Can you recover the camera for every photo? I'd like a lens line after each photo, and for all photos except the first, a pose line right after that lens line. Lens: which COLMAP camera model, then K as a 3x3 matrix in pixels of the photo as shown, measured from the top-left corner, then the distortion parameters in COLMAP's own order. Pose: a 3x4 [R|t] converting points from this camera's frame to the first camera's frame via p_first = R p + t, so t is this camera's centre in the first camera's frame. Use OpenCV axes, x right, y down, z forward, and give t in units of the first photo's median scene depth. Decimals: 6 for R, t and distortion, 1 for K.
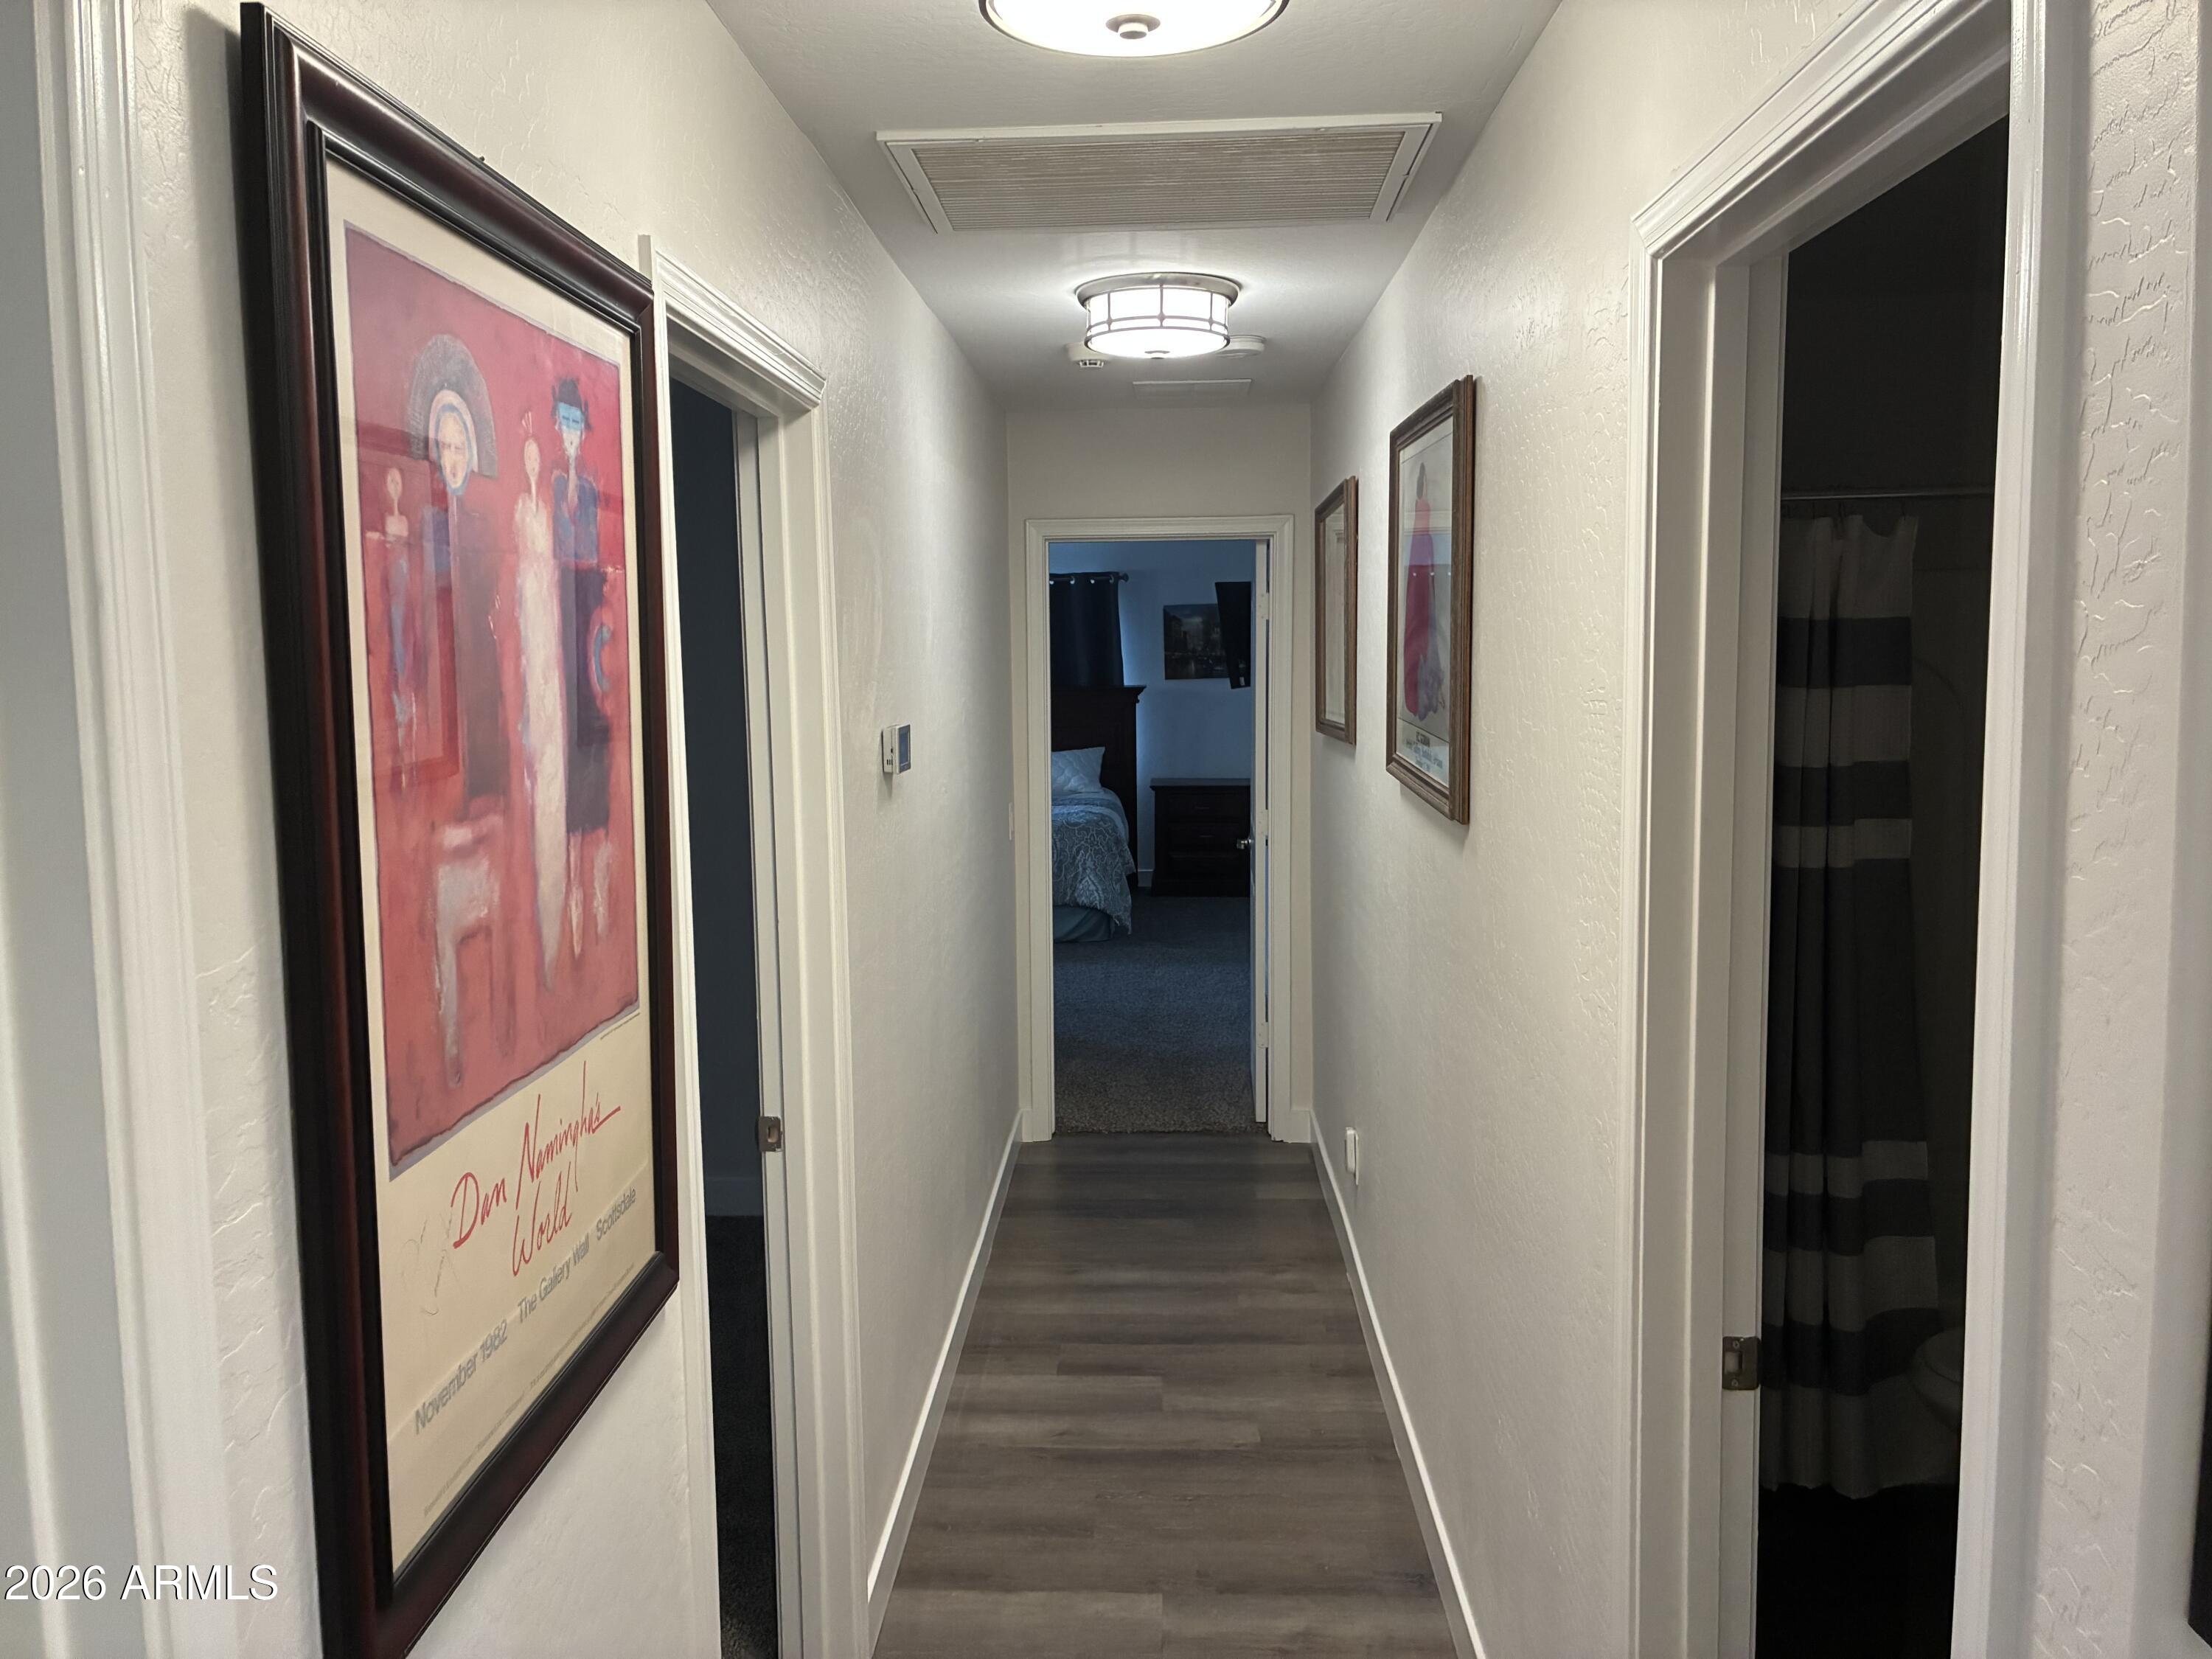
lens RADIAL K [[1680.7, 0, 1097.0], [0, 1680.7, 826.7], [0, 0, 1]] dist [0.054458, -0.055444]
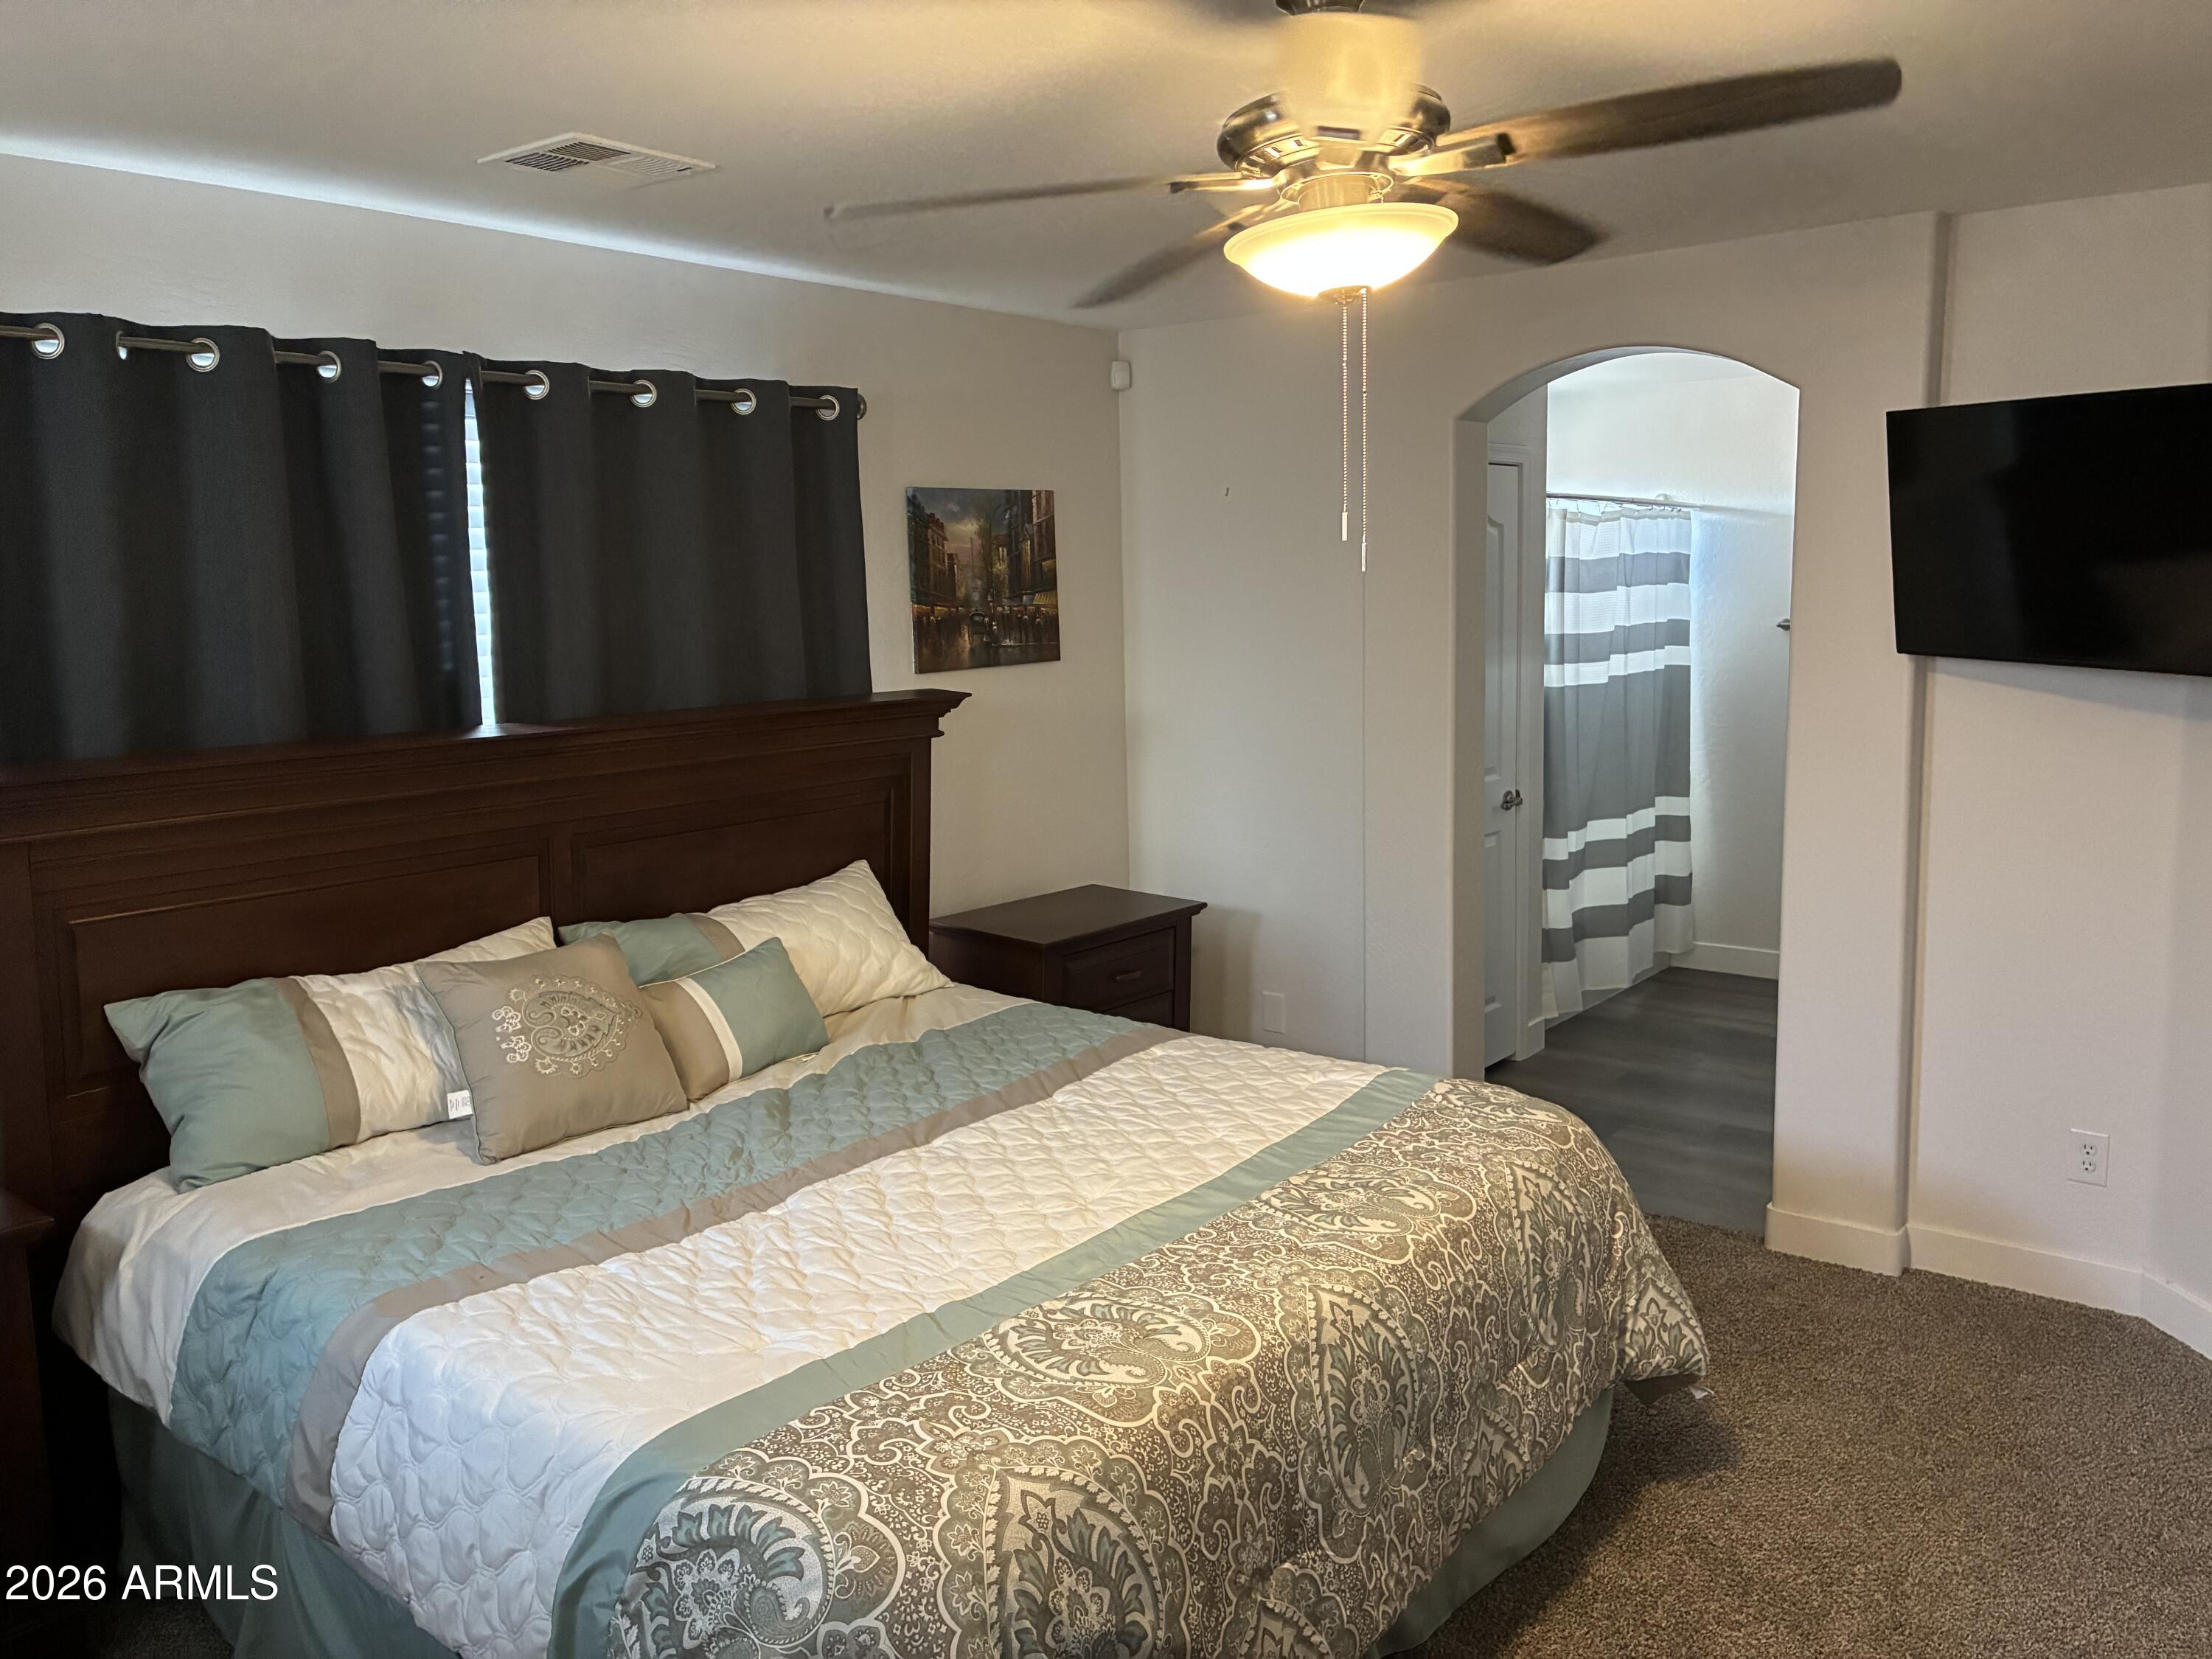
lens RADIAL K [[1680.7, 0, 1116.4], [0, 1680.7, 837.6], [0, 0, 1]] dist [0.054458, -0.055444]
pose [[0.594055, -0.118668, 0.795623, -0.260629], [0.100527, 0.992257, 0.072937, -0.074278], [-0.798118, 0.036653, 0.601385, 0.730482]]
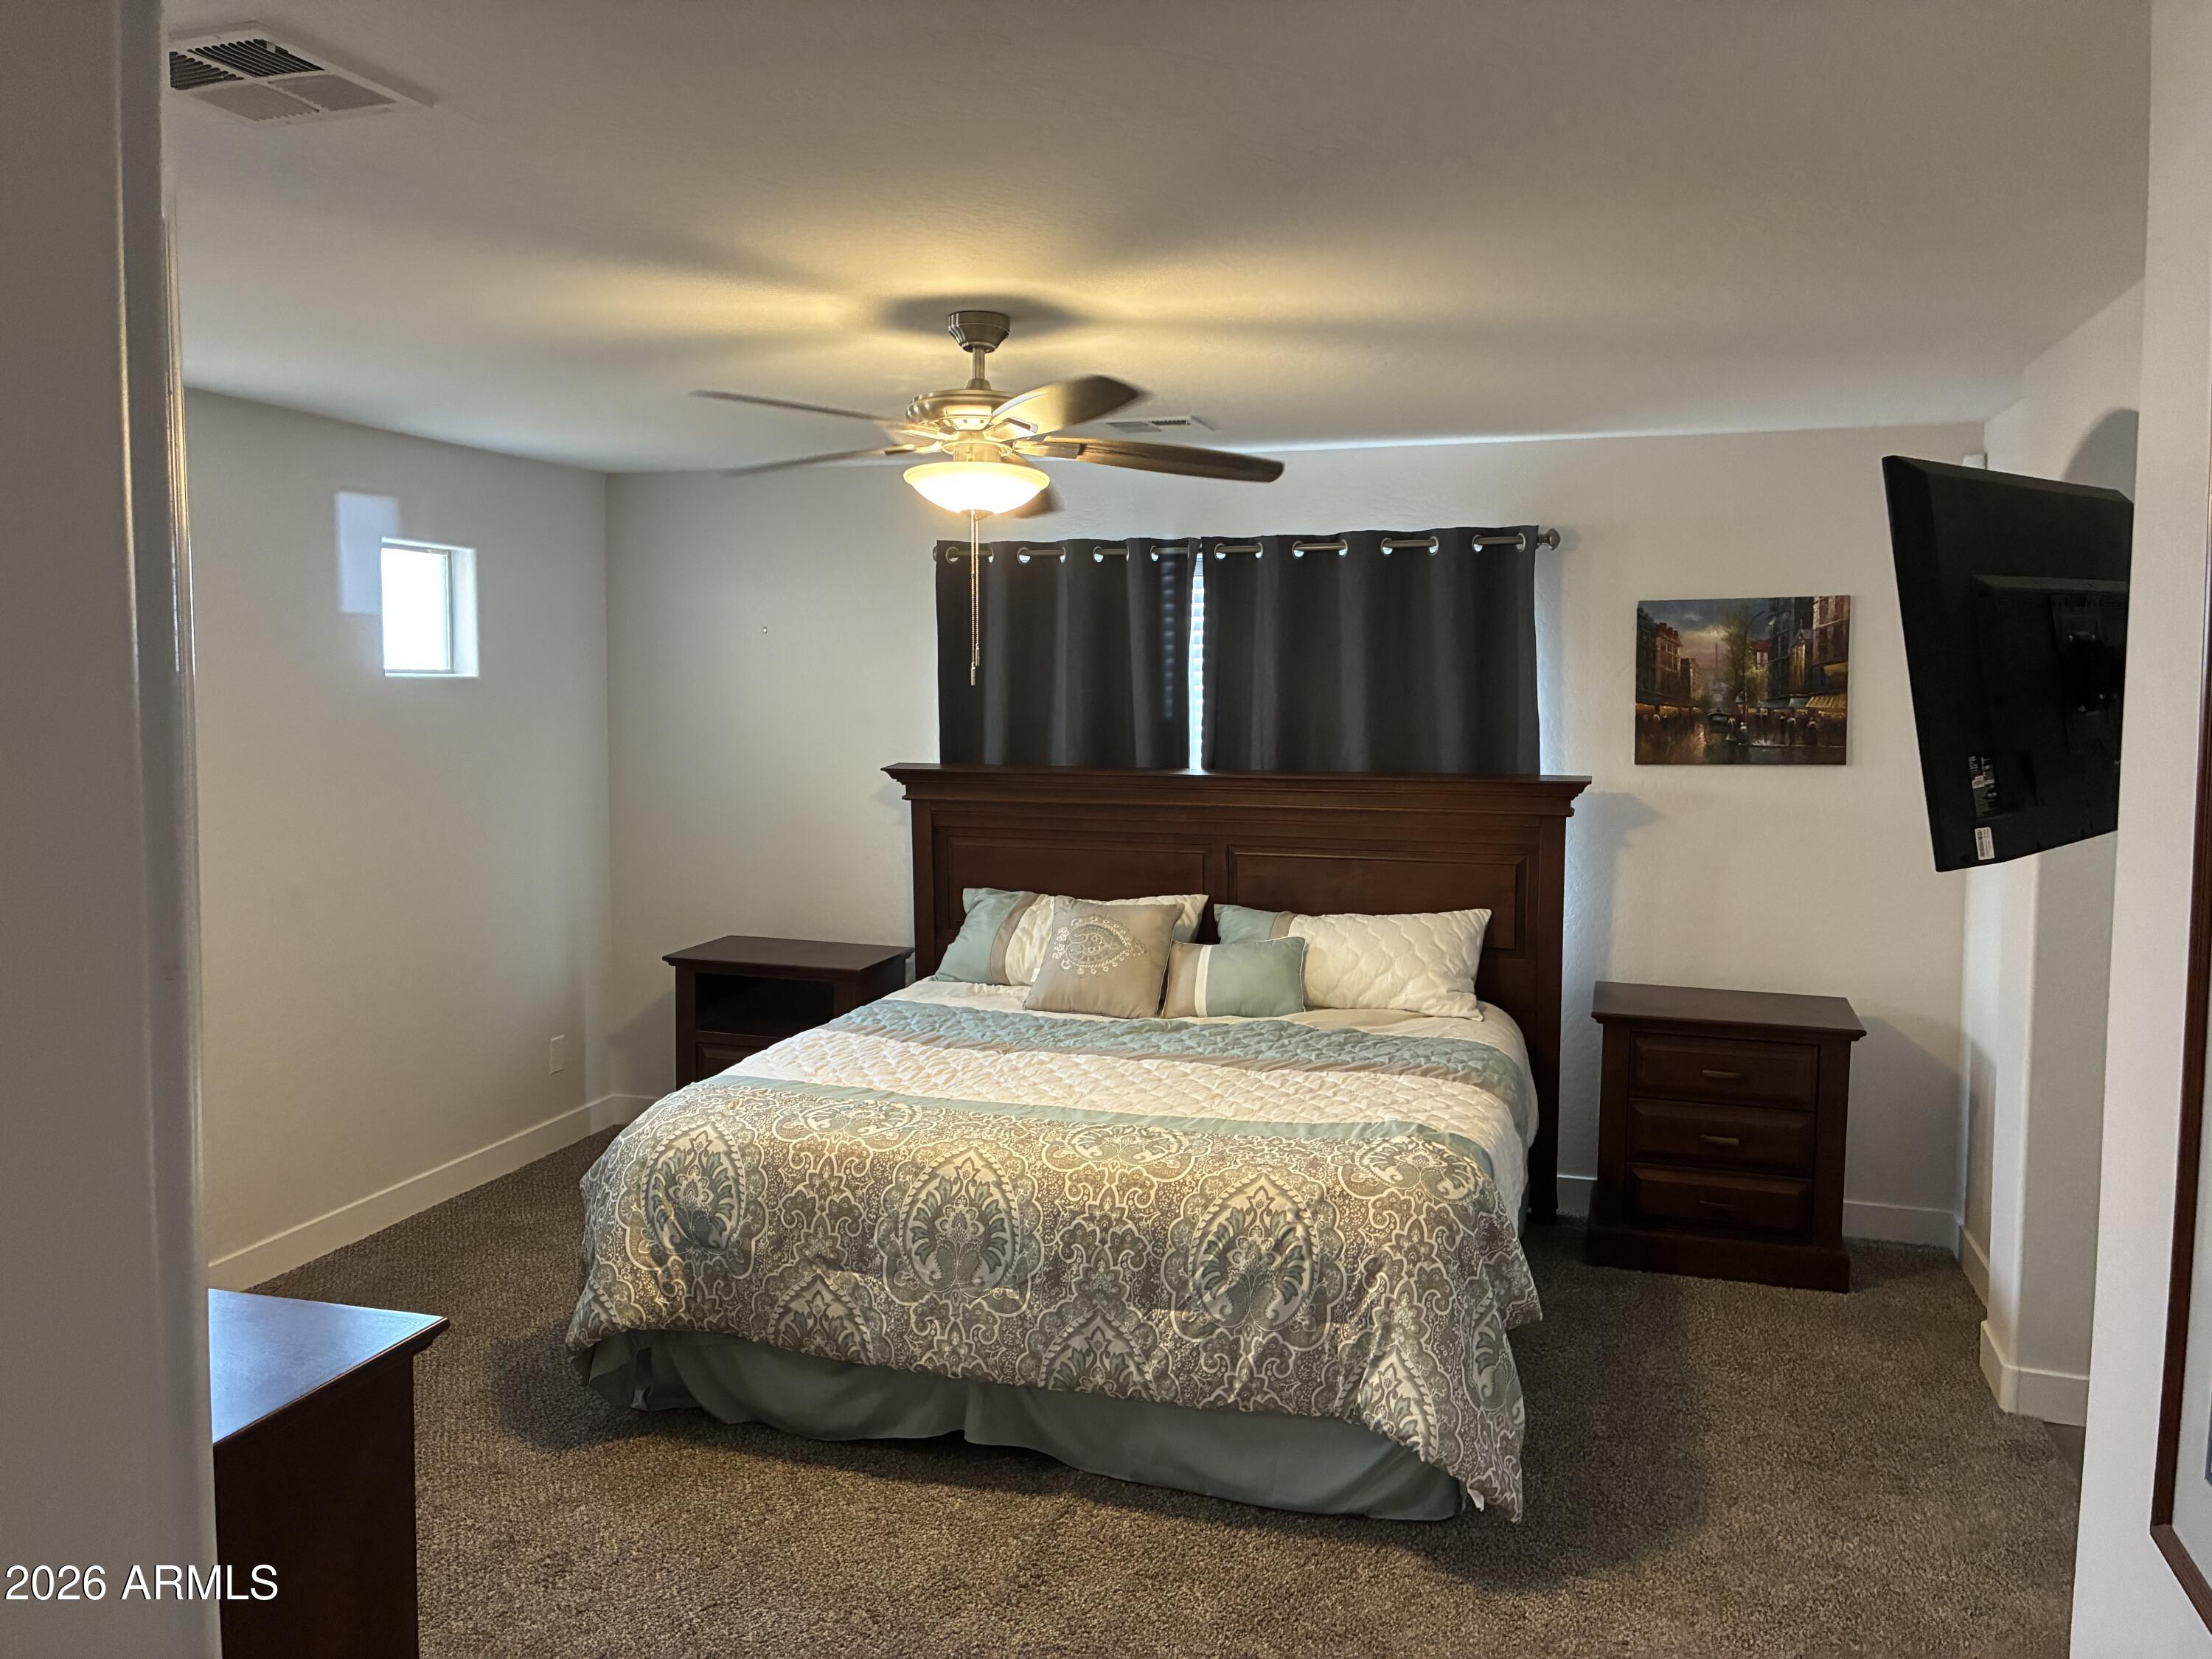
lens RADIAL K [[1680.7, 0, 1116.3], [0, 1680.7, 806.6], [0, 0, 1]] dist [0.054458, -0.055444]
pose [[0.969935, 0.037913, -0.240393, 0.015050], [-0.045356, 0.998645, -0.025500, -0.058999], [0.239100, 0.035637, 0.970341, 0.532226]]
